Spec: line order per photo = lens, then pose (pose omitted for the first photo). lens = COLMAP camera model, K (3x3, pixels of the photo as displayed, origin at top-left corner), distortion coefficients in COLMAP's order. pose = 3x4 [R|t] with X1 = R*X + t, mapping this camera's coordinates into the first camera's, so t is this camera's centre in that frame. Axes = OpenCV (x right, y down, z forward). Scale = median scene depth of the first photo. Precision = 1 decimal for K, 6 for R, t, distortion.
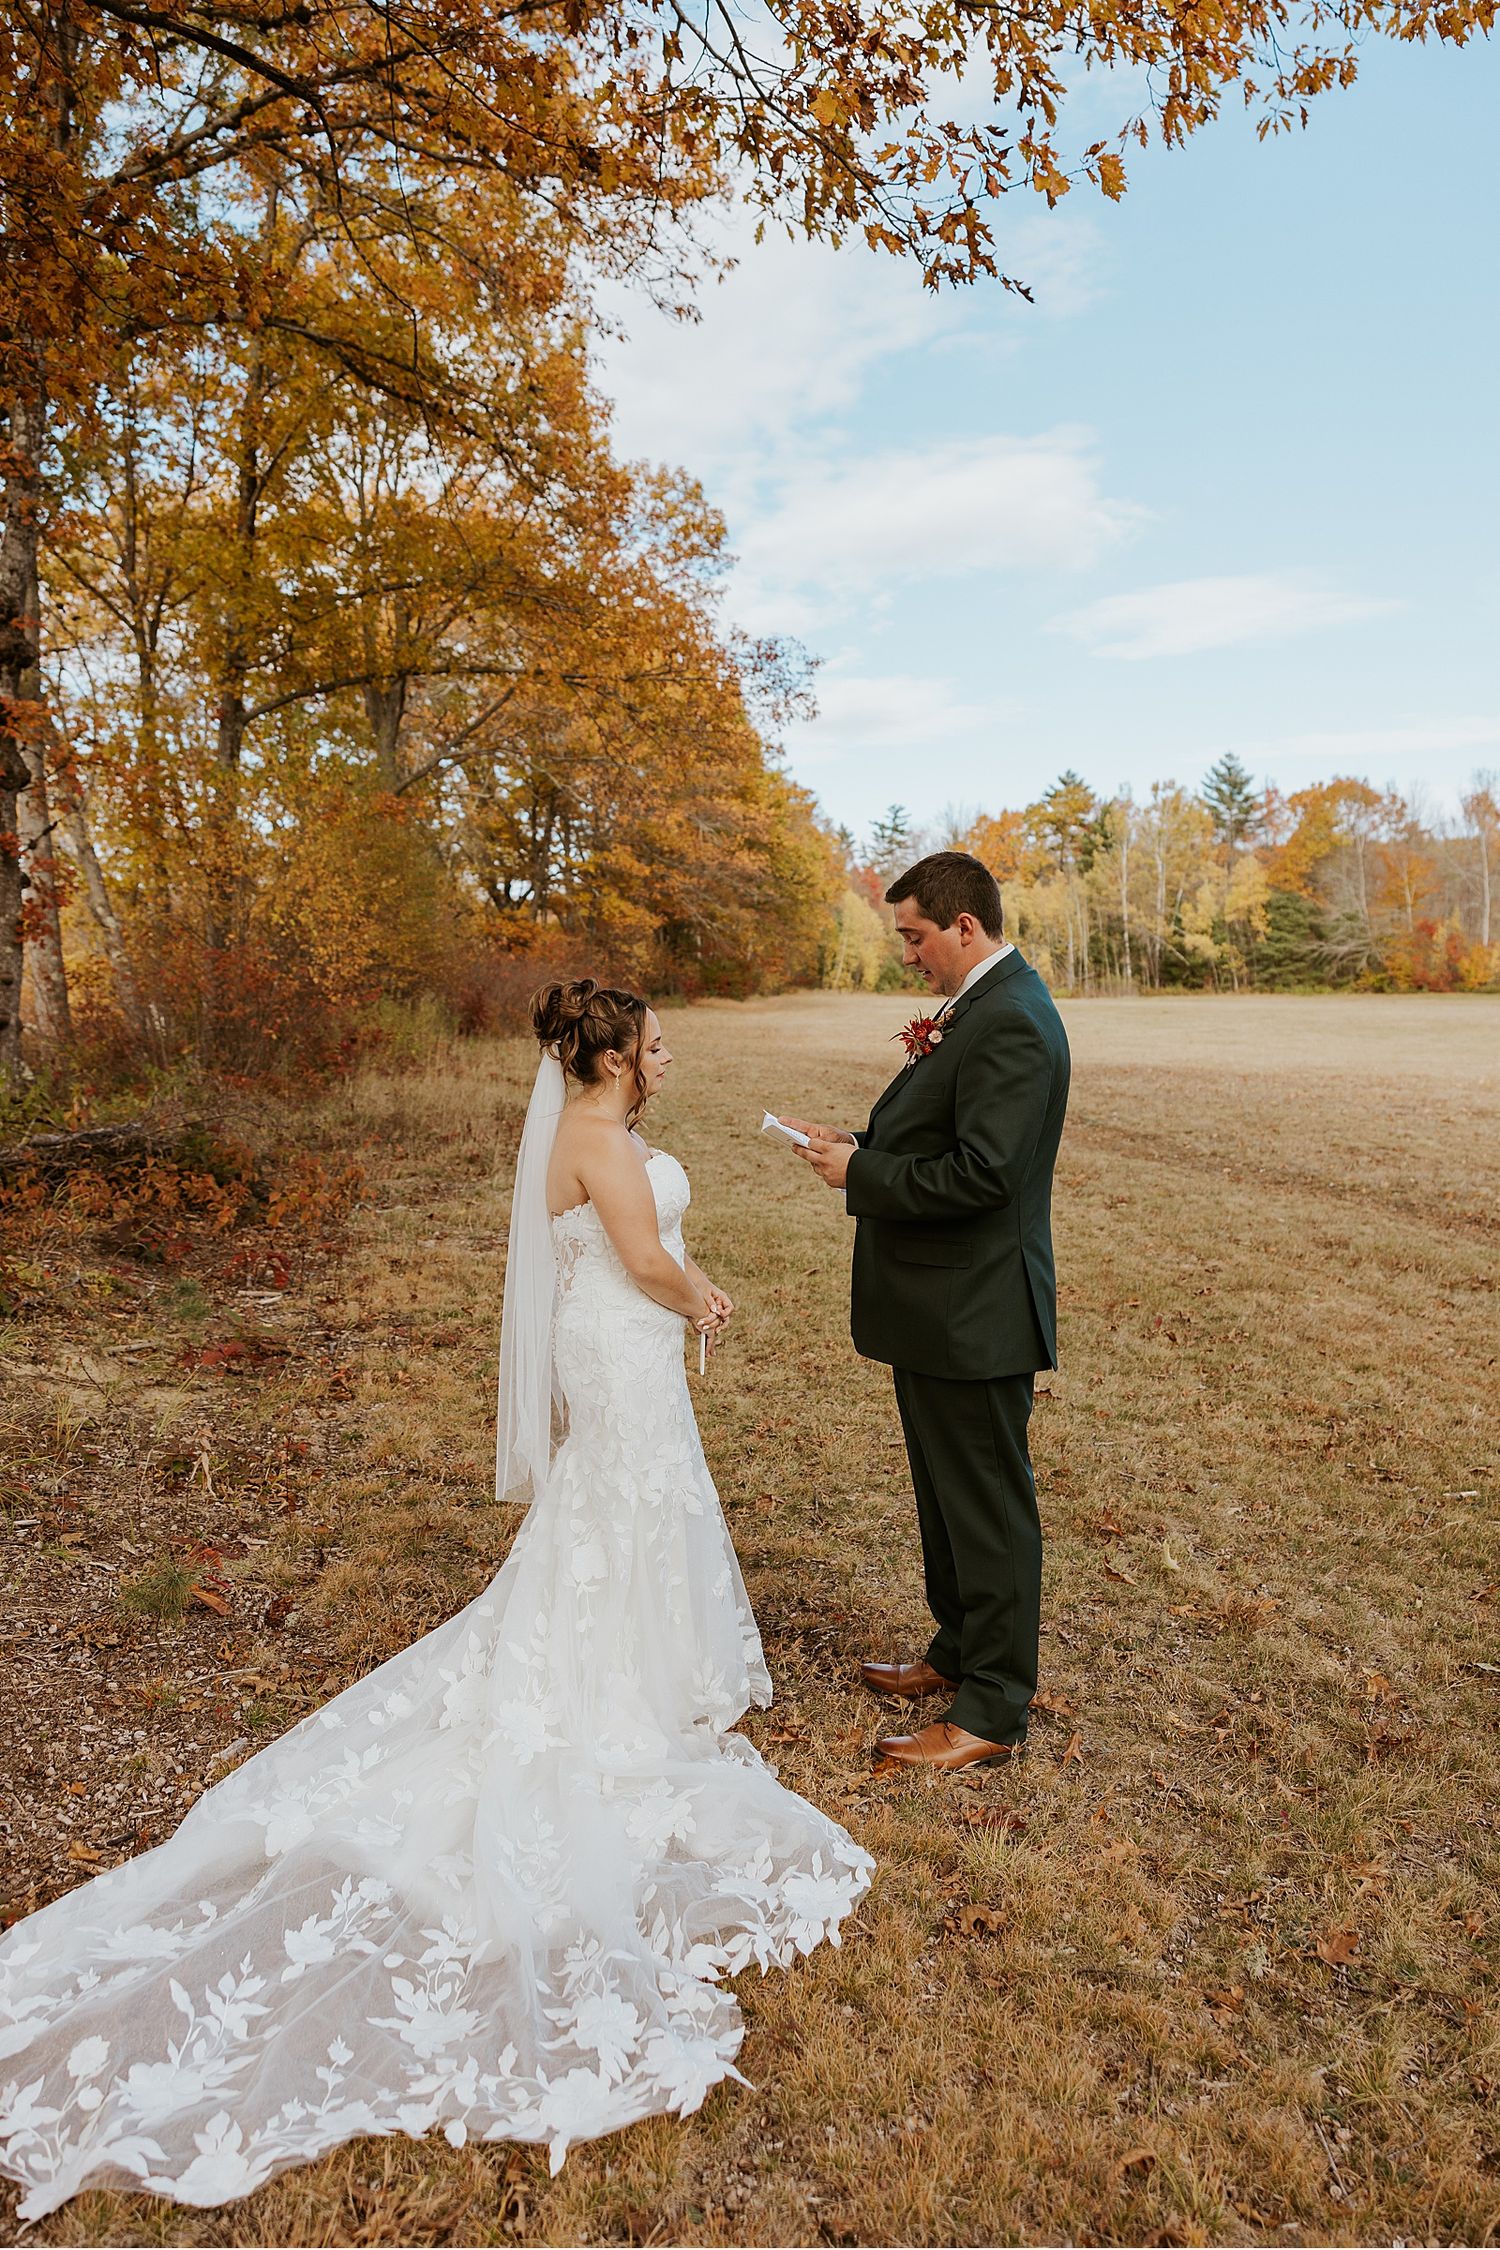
lens RADIAL K [[1828.1, 0, 755.3], [0, 1828.1, 1066.1], [0, 0, 1]] dist [-0.000037, 0.008476]
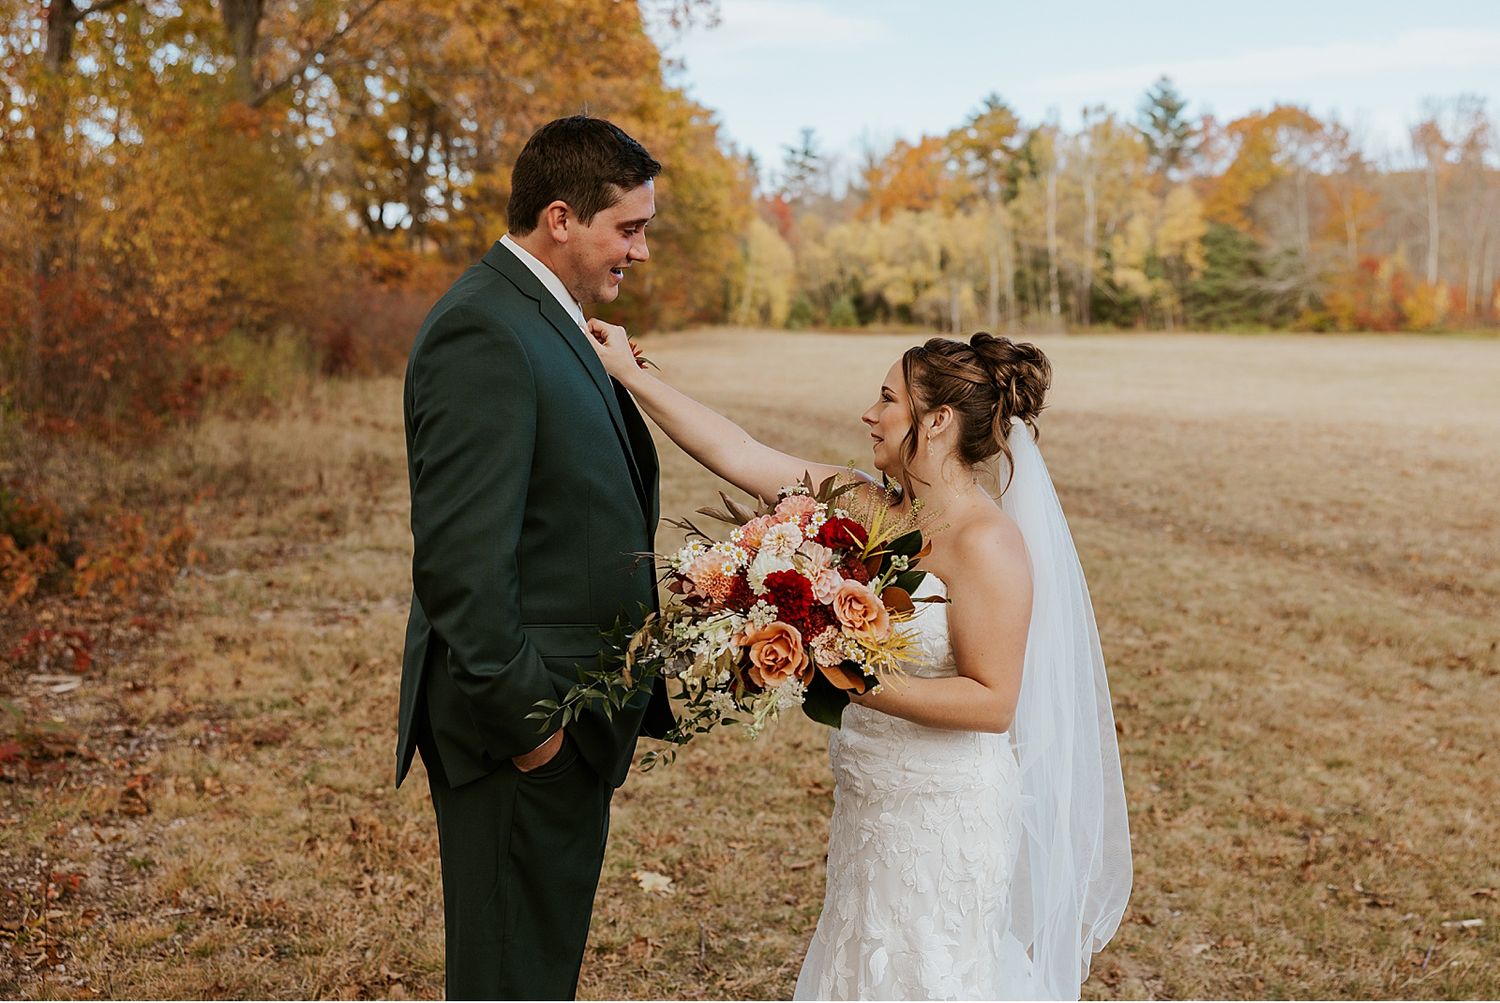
lens RADIAL K [[1834.9, 0, 751.8], [0, 1834.9, 419.4], [0, 0, 1]] dist [-0.002841, 0.015469]
pose [[0.998957, 0.003684, 0.045512, 0.009935], [-0.004048, 0.999960, 0.007922, -0.003206], [-0.045481, -0.008098, 0.998932, 0.100036]]
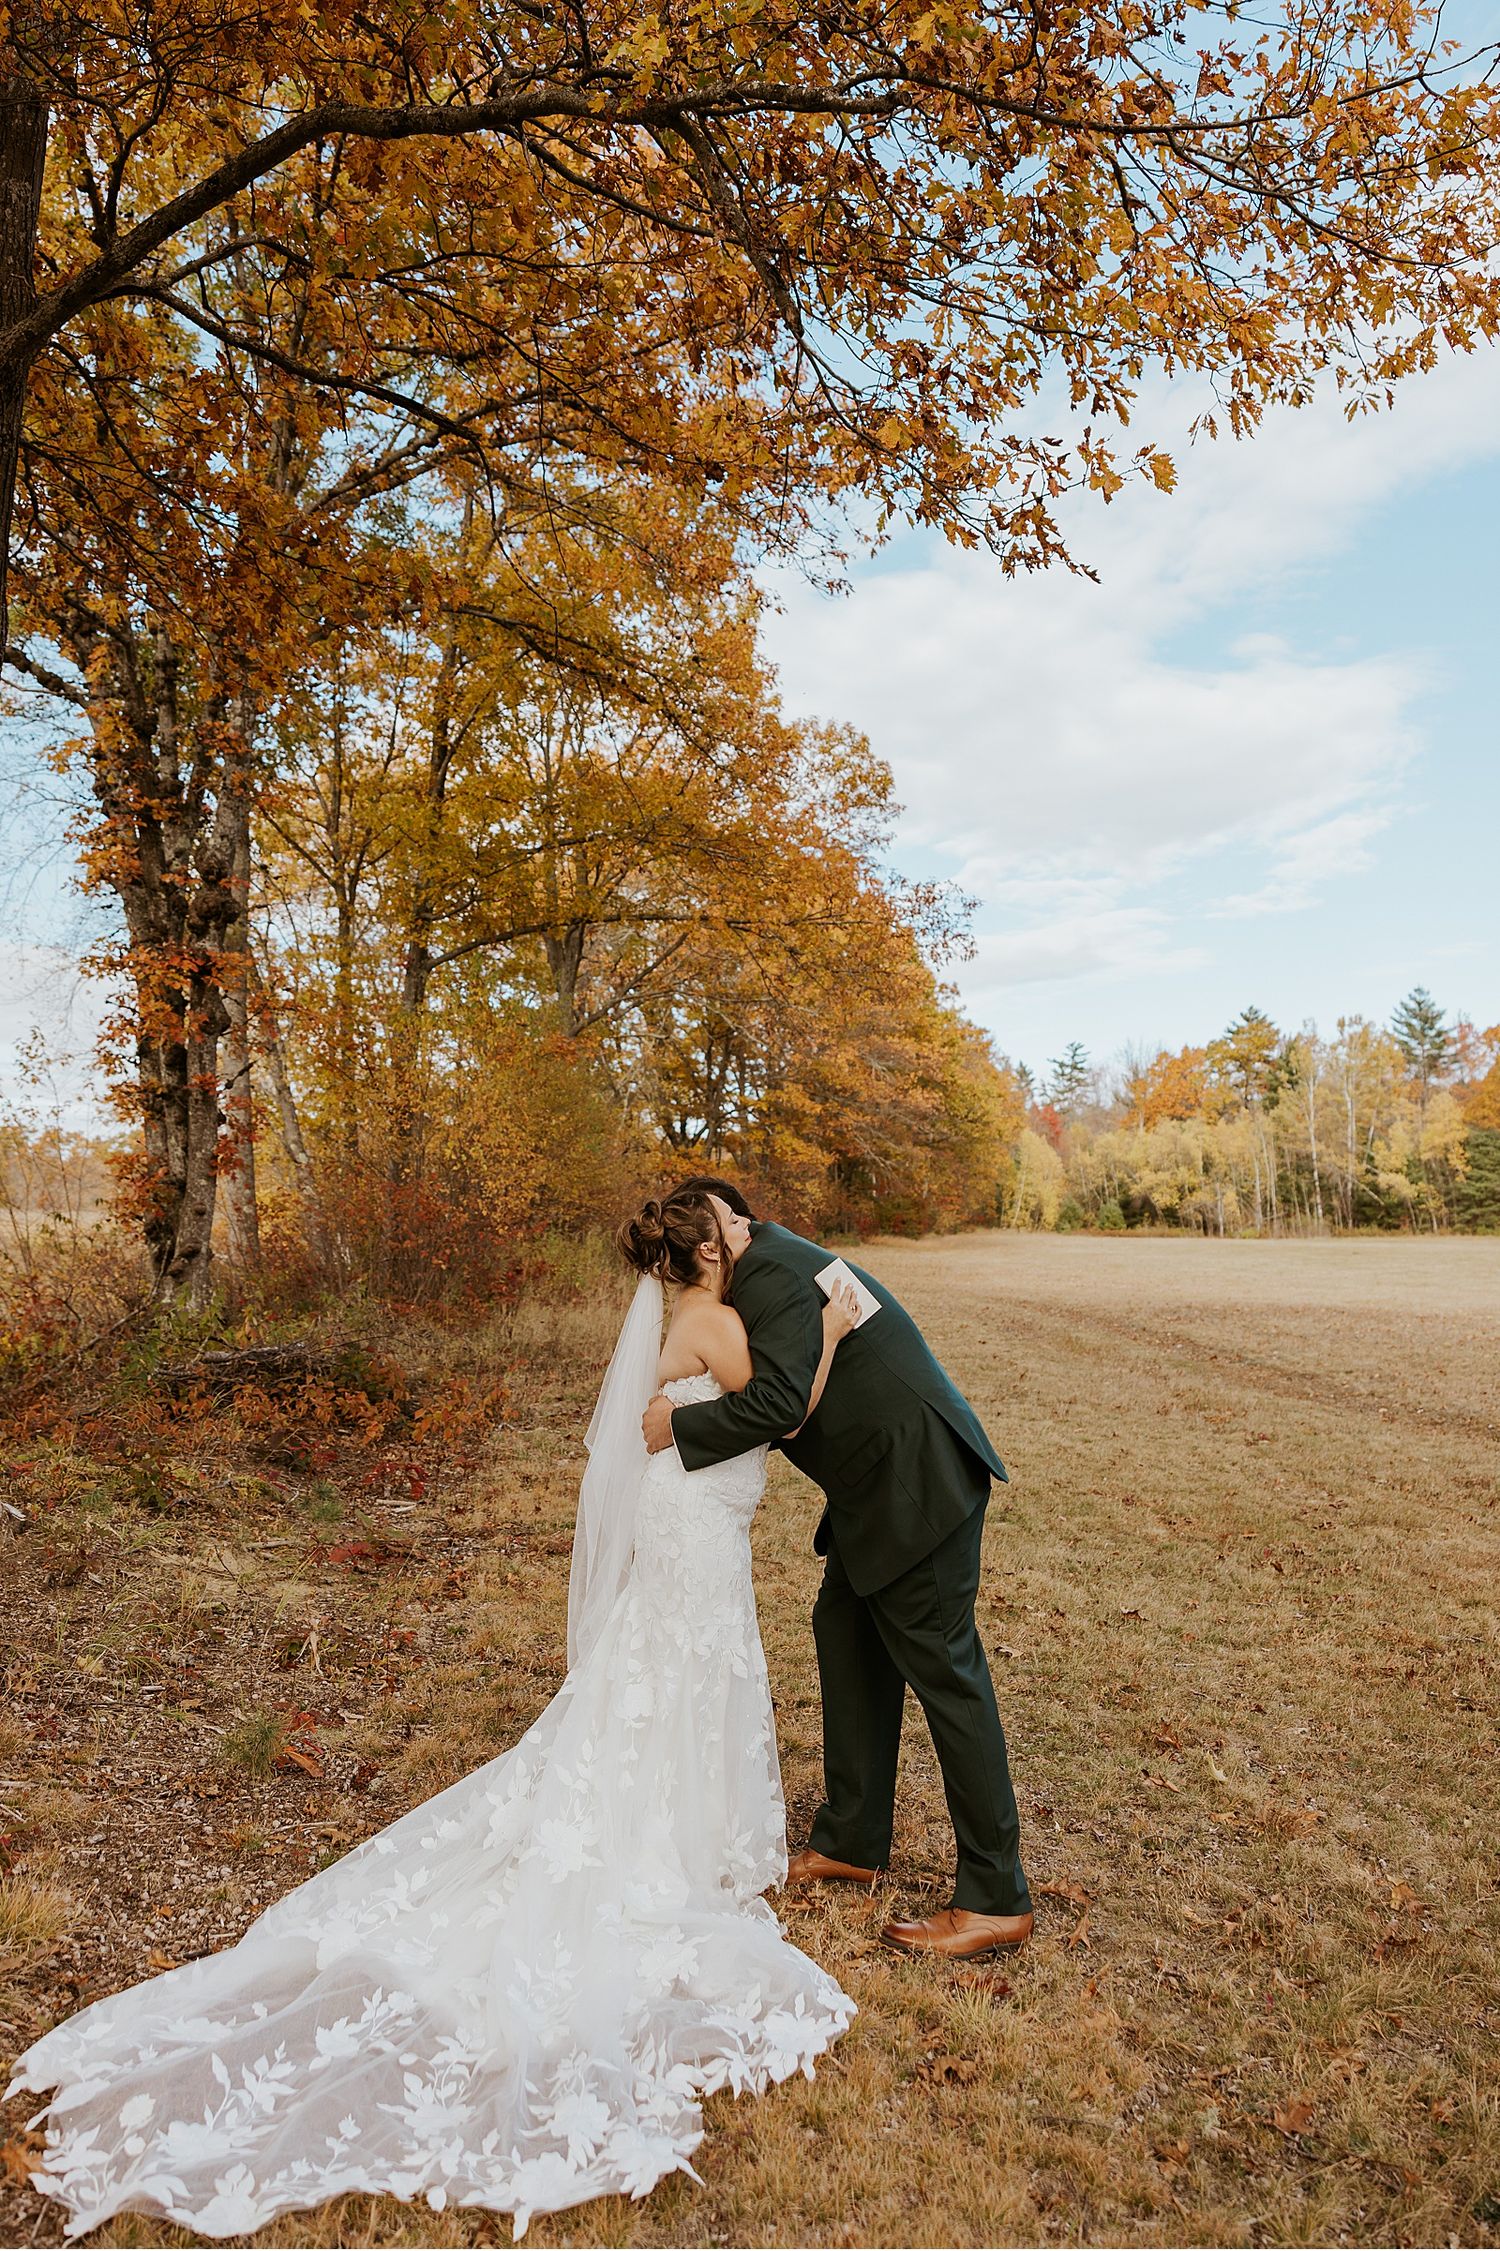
lens RADIAL K [[1943.5, 0, 753.6], [0, 1943.5, 1055.4], [0, 0, 1]] dist [-0.026377, 0.024183]
pose [[0.990793, -0.006628, -0.135225, 0.064649], [-0.012039, 0.990531, -0.136759, 0.014333], [0.134851, 0.137128, 0.981331, -0.079766]]
